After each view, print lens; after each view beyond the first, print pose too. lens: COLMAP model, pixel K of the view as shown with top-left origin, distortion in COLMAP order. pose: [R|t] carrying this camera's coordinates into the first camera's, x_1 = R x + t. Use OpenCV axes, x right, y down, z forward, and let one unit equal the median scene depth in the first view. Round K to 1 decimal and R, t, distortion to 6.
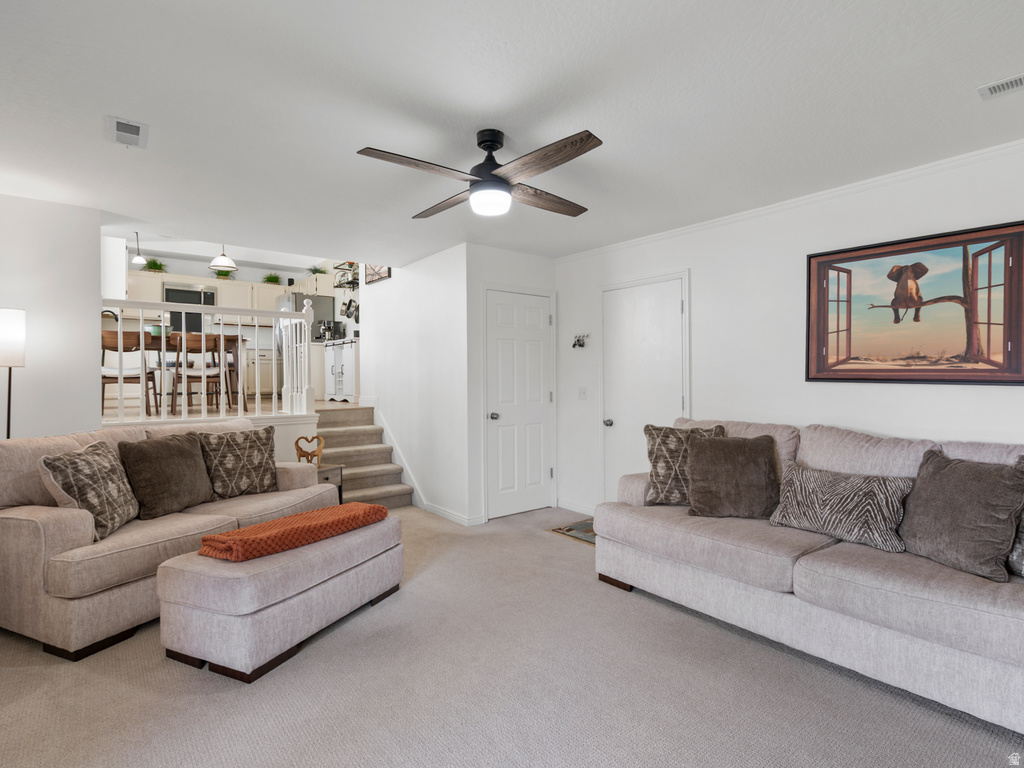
lens RADIAL K [[520.6, 0, 515.2], [0, 520.6, 384.3], [0, 0, 1]] dist [-0.006665, 0.002317]
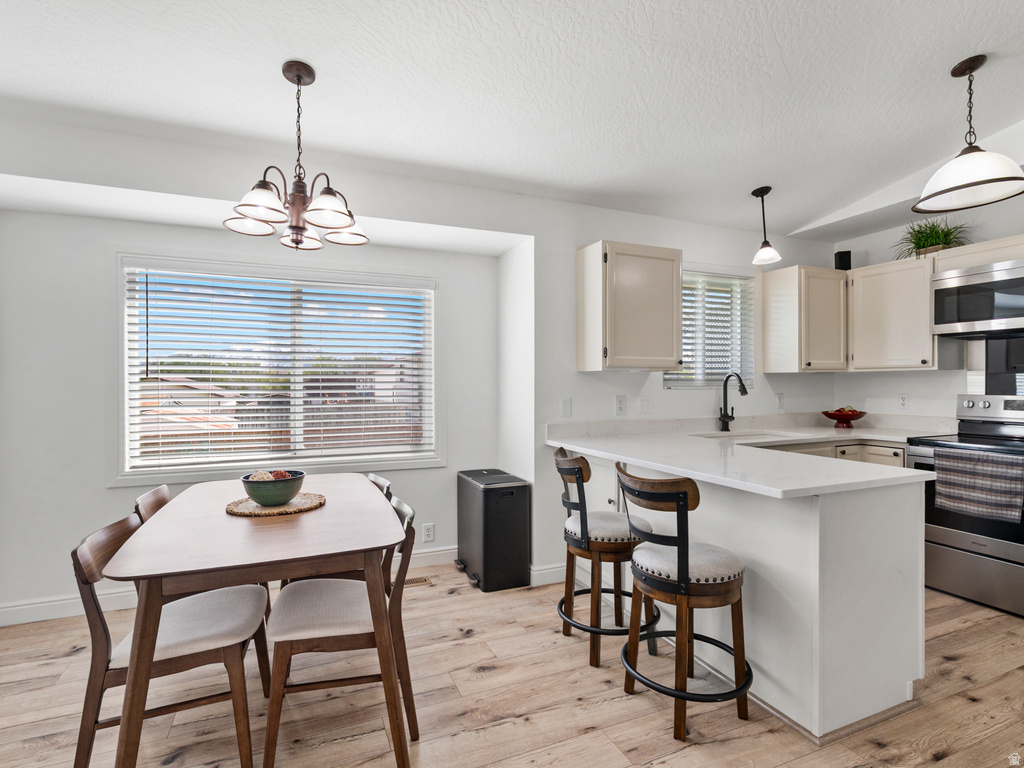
lens RADIAL K [[520.6, 0, 506.7], [0, 520.6, 384.5], [0, 0, 1]] dist [-0.006665, 0.002317]
pose [[-0.277086, 0.002620, -0.960842, -0.203986], [-0.002947, 0.999989, 0.003577, -0.111725], [0.960841, 0.003823, -0.277075, 0.774947]]
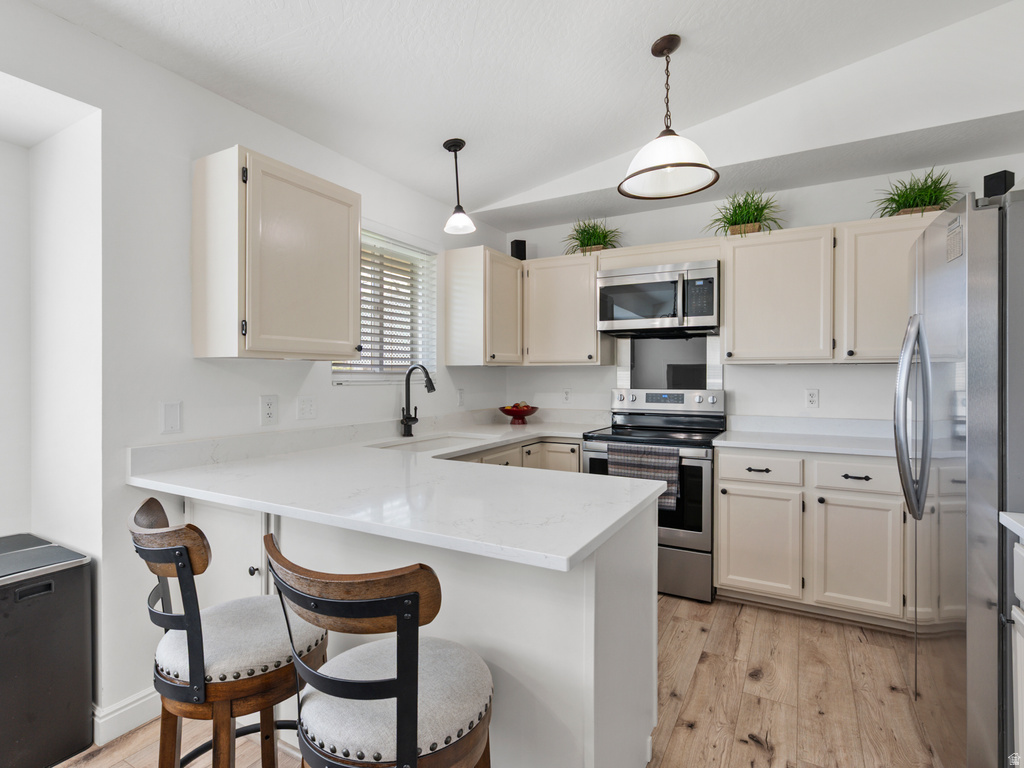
lens RADIAL K [[520.6, 0, 513.9], [0, 520.6, 378.7], [0, 0, 1]] dist [-0.006665, 0.002317]
pose [[0.372702, 0.003711, -0.927944, -0.316000], [-0.005595, 0.999983, 0.001752, -0.111891], [0.927934, 0.004539, 0.372716, 0.765436]]
